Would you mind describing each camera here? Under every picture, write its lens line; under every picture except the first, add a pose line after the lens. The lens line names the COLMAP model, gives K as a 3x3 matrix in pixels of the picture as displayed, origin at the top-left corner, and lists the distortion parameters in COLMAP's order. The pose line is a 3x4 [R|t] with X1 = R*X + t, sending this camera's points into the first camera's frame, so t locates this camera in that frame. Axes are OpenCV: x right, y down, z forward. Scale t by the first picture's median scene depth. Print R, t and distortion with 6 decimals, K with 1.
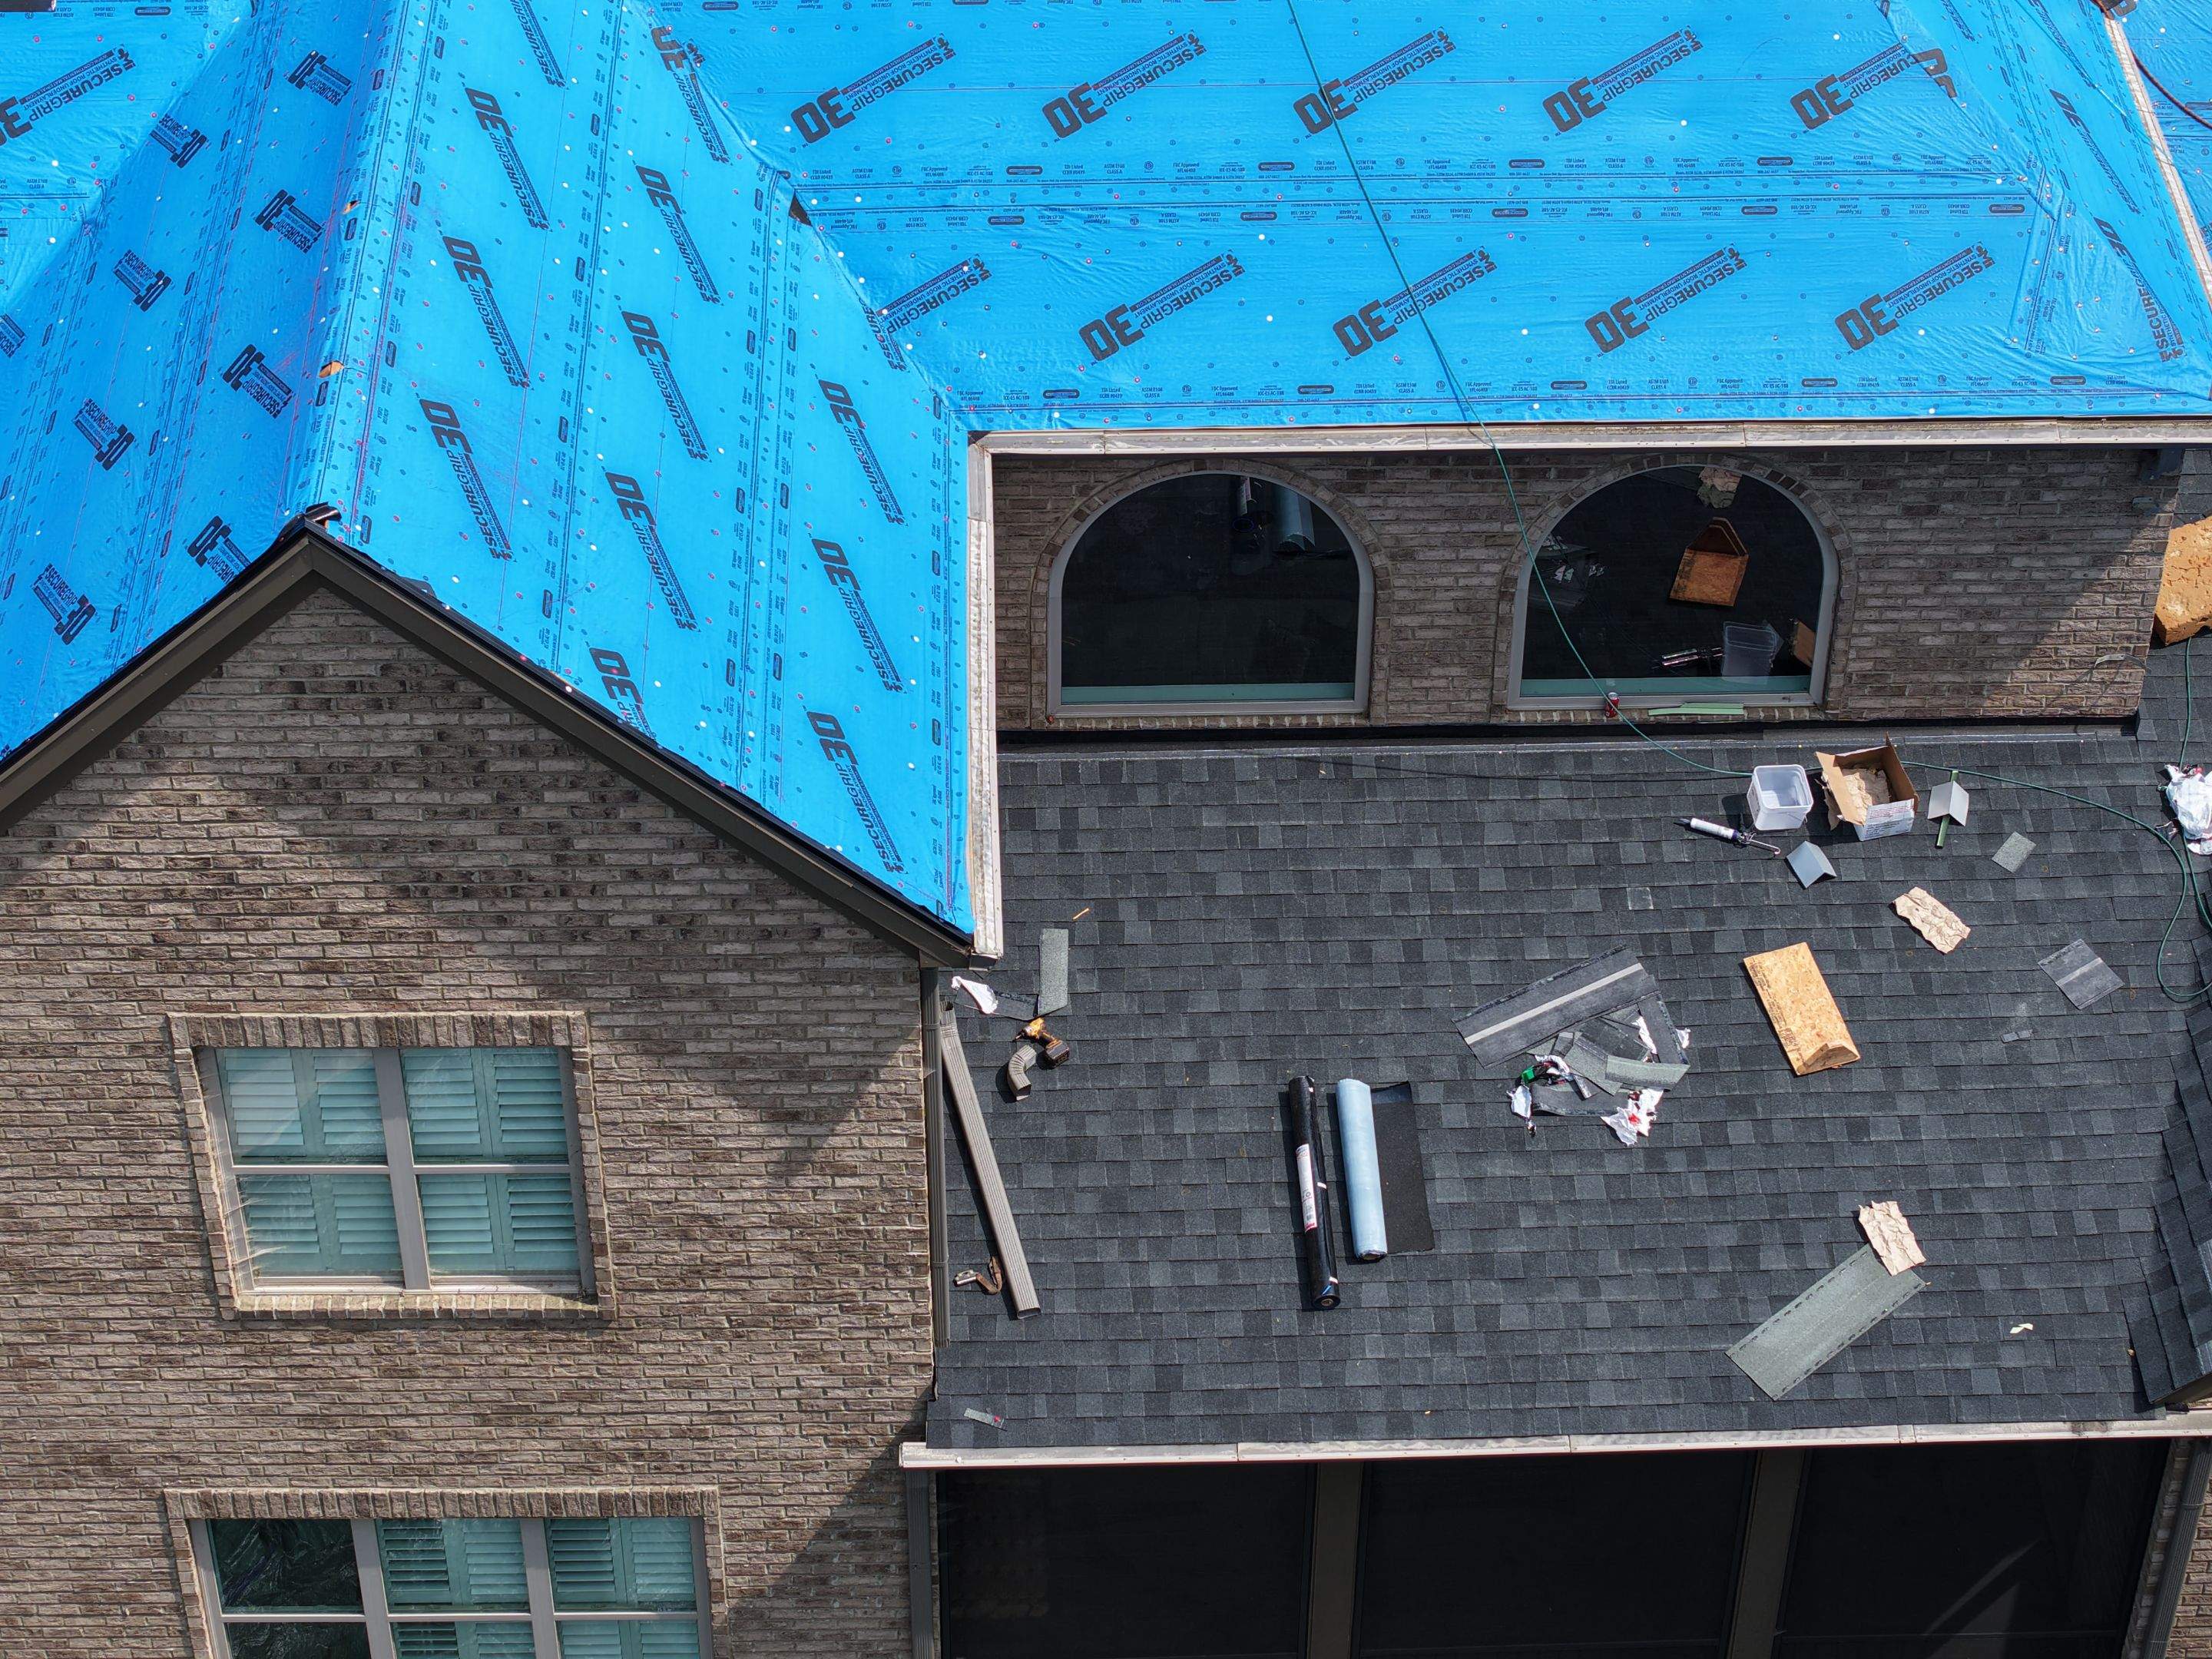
lens RADIAL K [[4652.1, 0, 1146.8], [0, 4652.1, 788.0], [0, 0, 1]] dist [-0.193499, 0.000000]
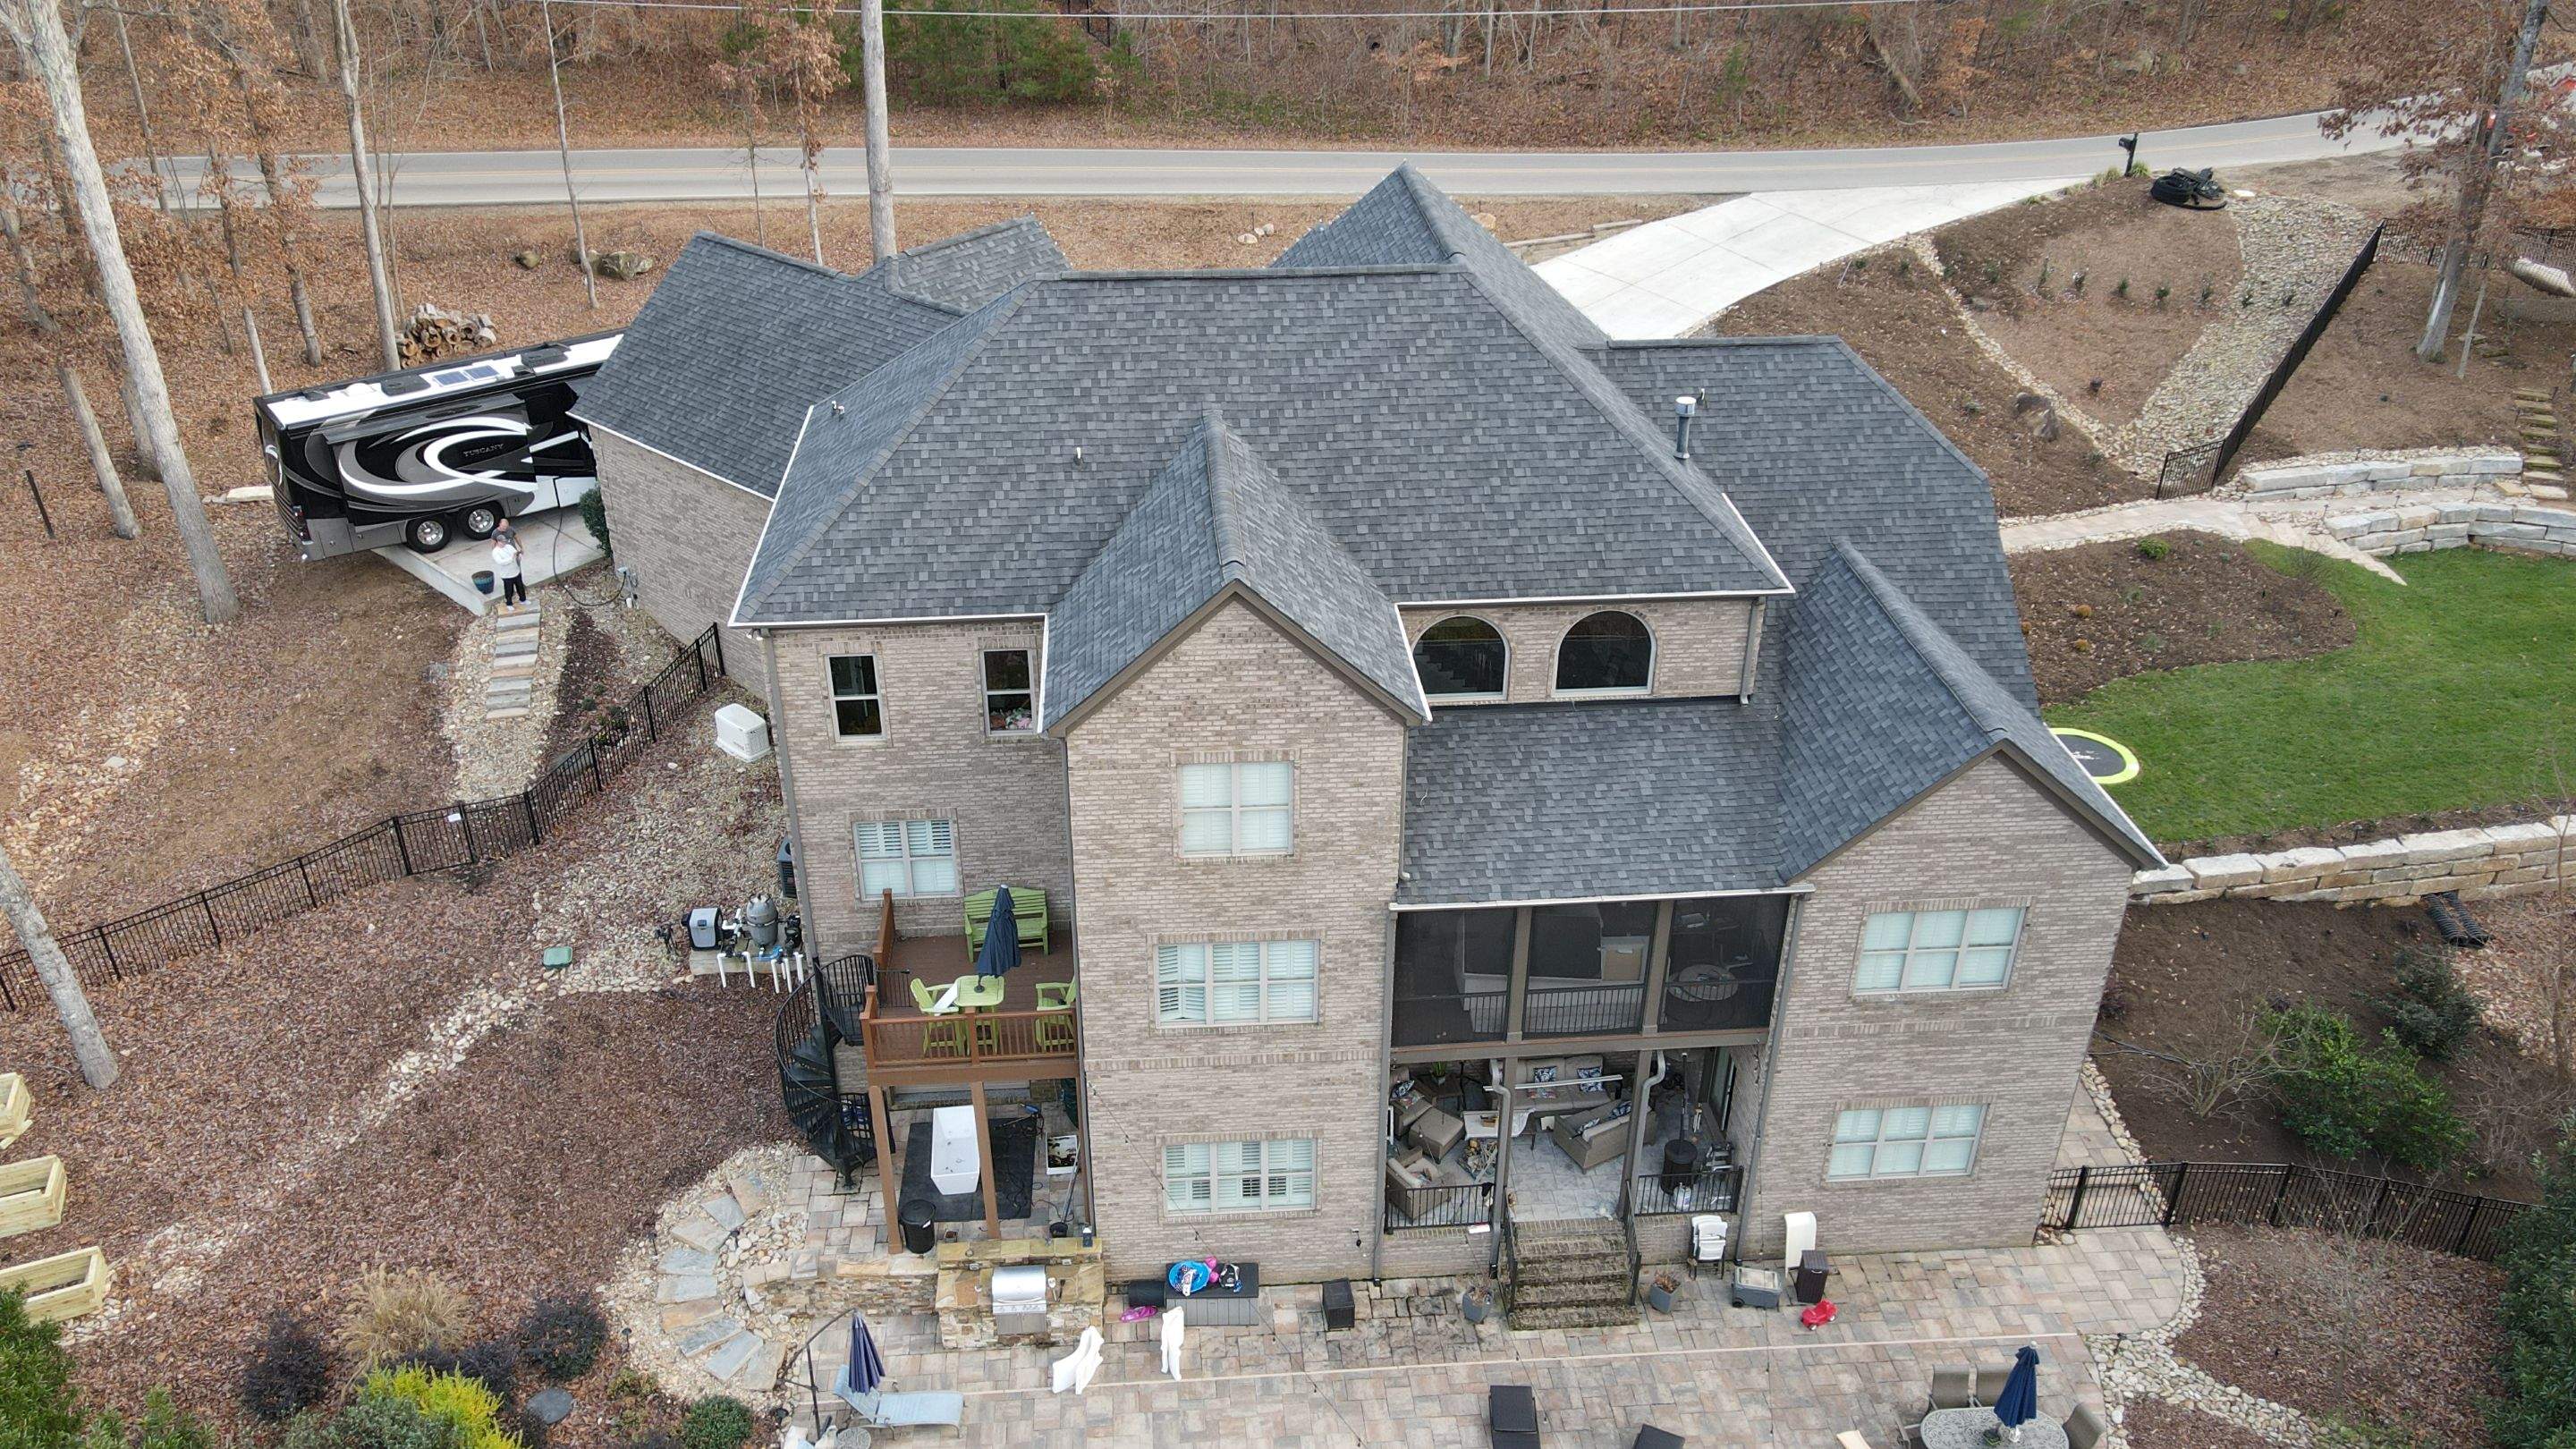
lens RADIAL K [[1870.8, 0, 1246.3], [0, 1870.8, 720.7], [0, 0, 1]] dist [0.003407, 0.008941]
pose [[0.999368, -0.028815, 0.020803, -0.168591], [0.032054, 0.983612, -0.177424, 0.237097], [-0.015350, 0.177979, 0.983915, -0.266205]]
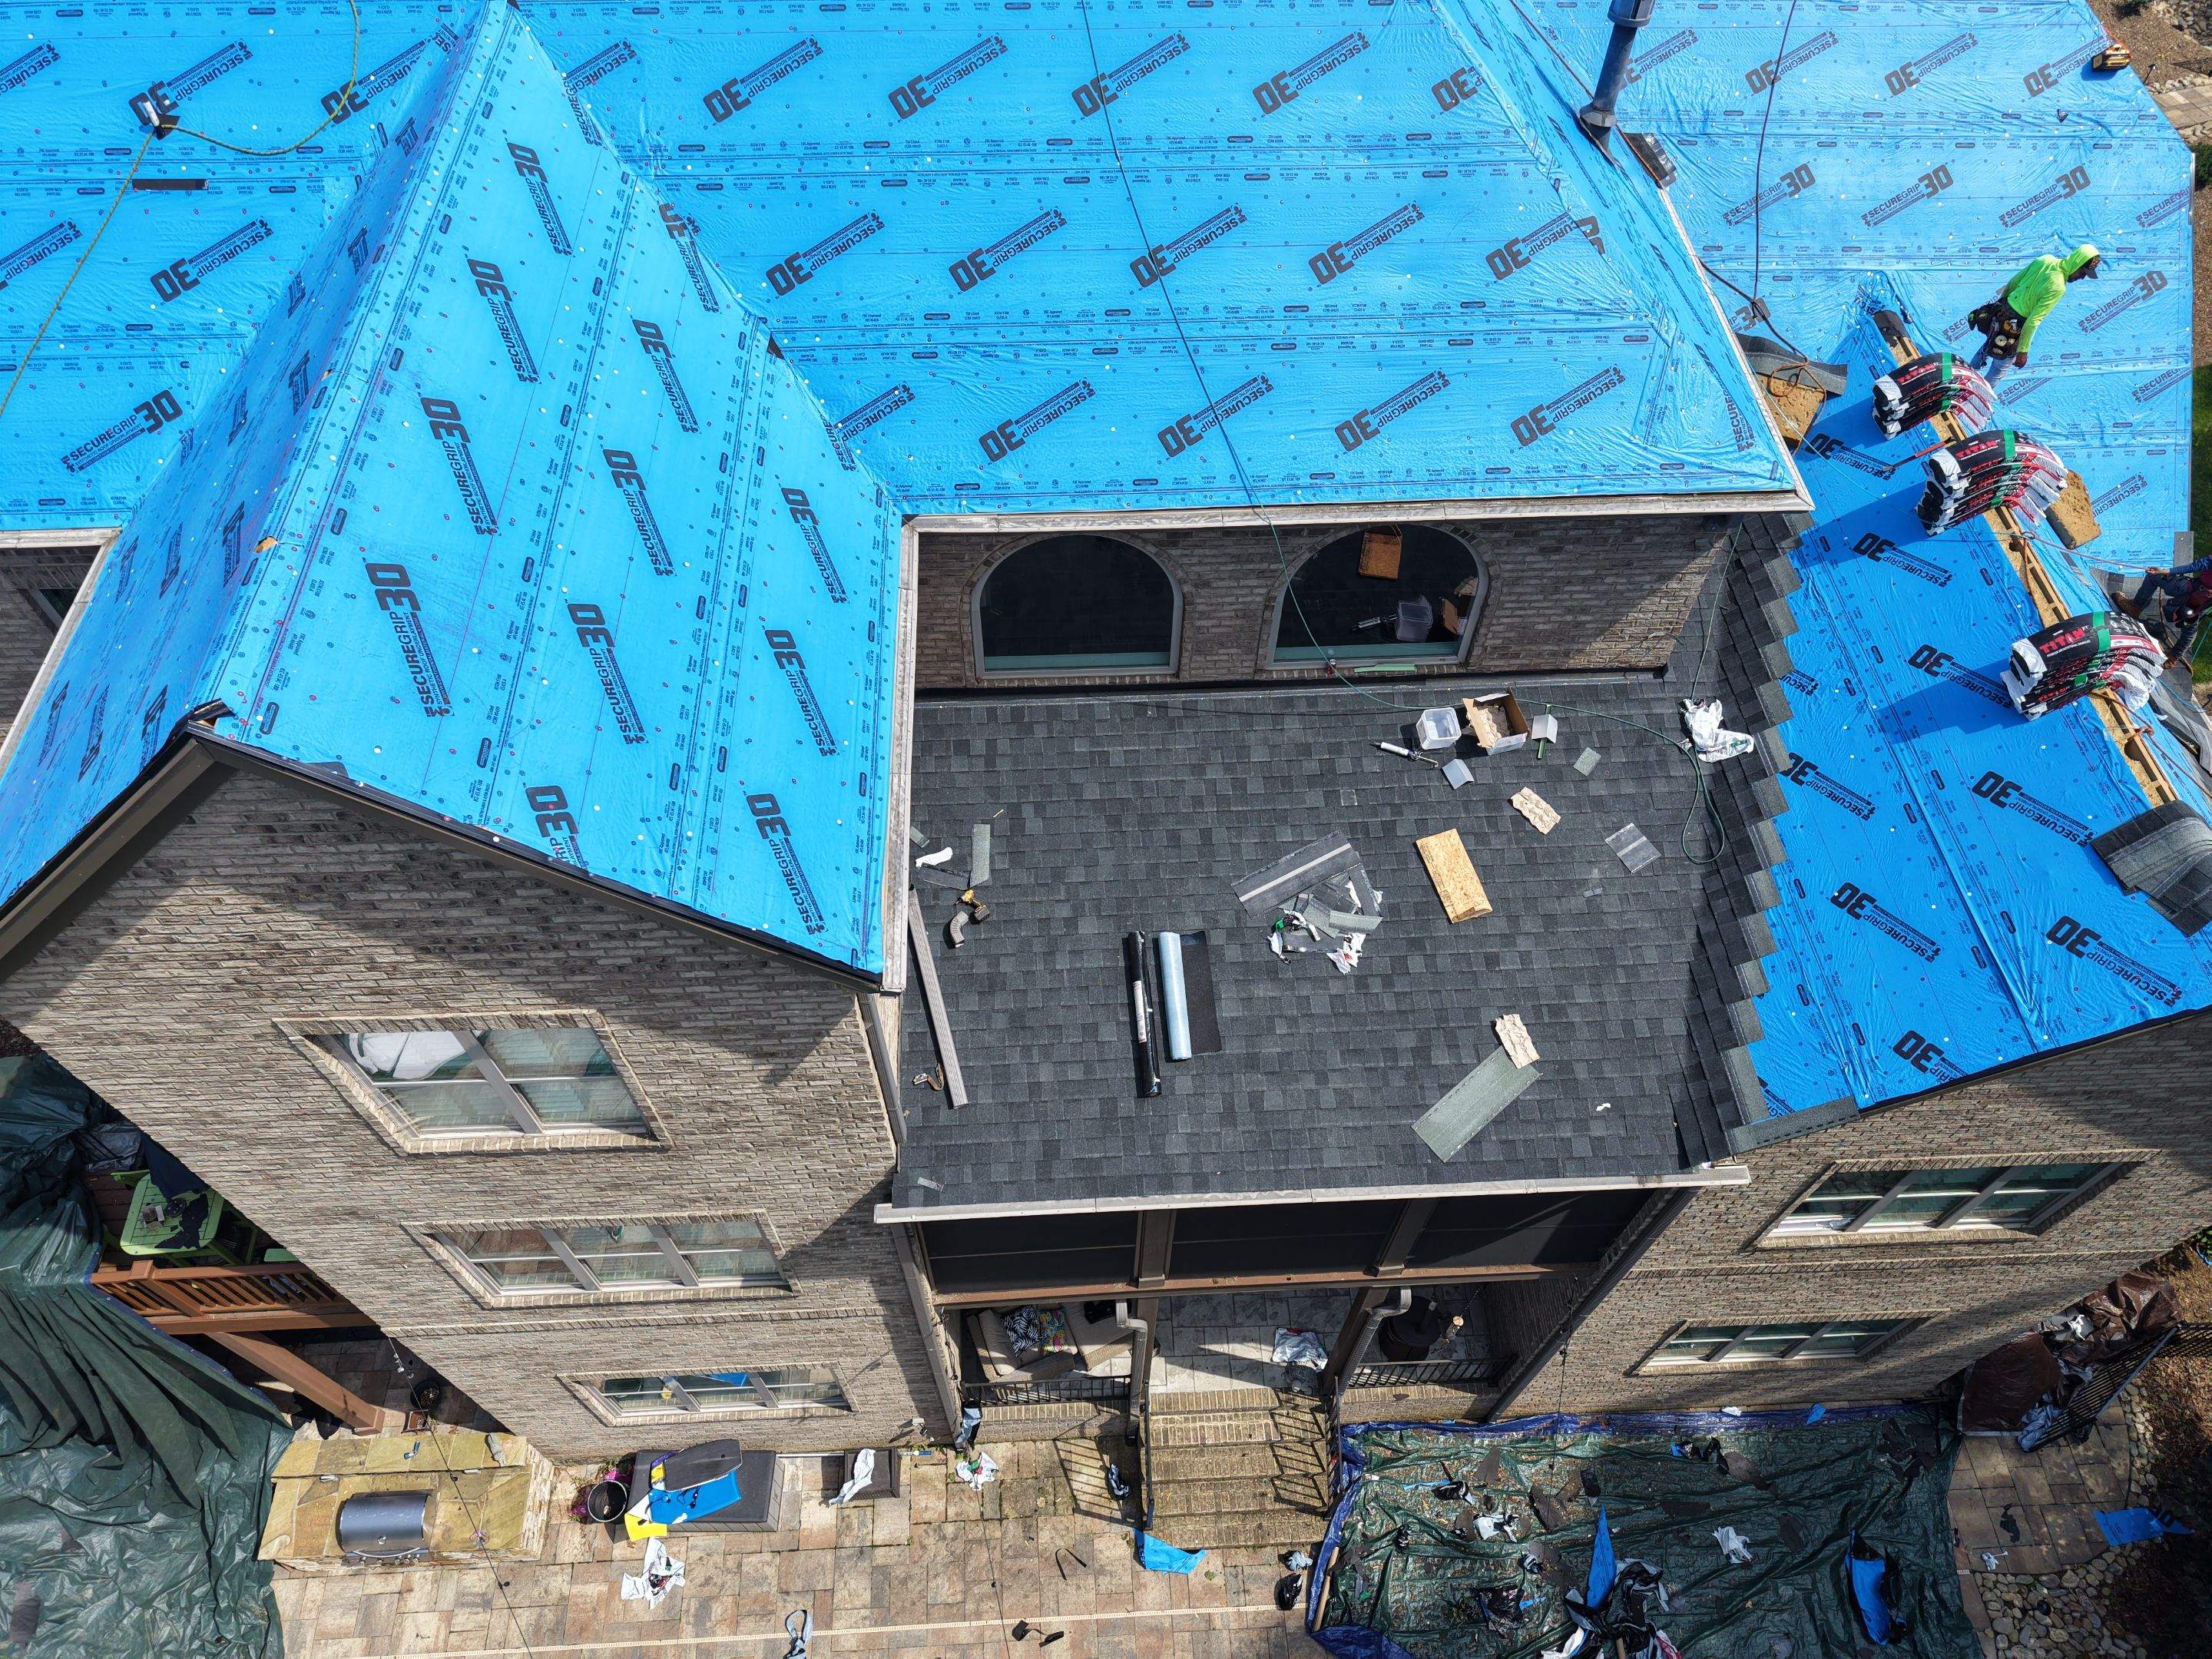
lens RADIAL K [[1464.2, 0, 1115.8], [0, 1464.2, 832.3], [0, 0, 1]] dist [0.032025, -0.032651]
pose [[0.999808, -0.009953, 0.016871, 0.018877], [0.005422, 0.968255, 0.249907, -0.095776], [-0.018823, -0.249768, 0.968123, 0.545651]]
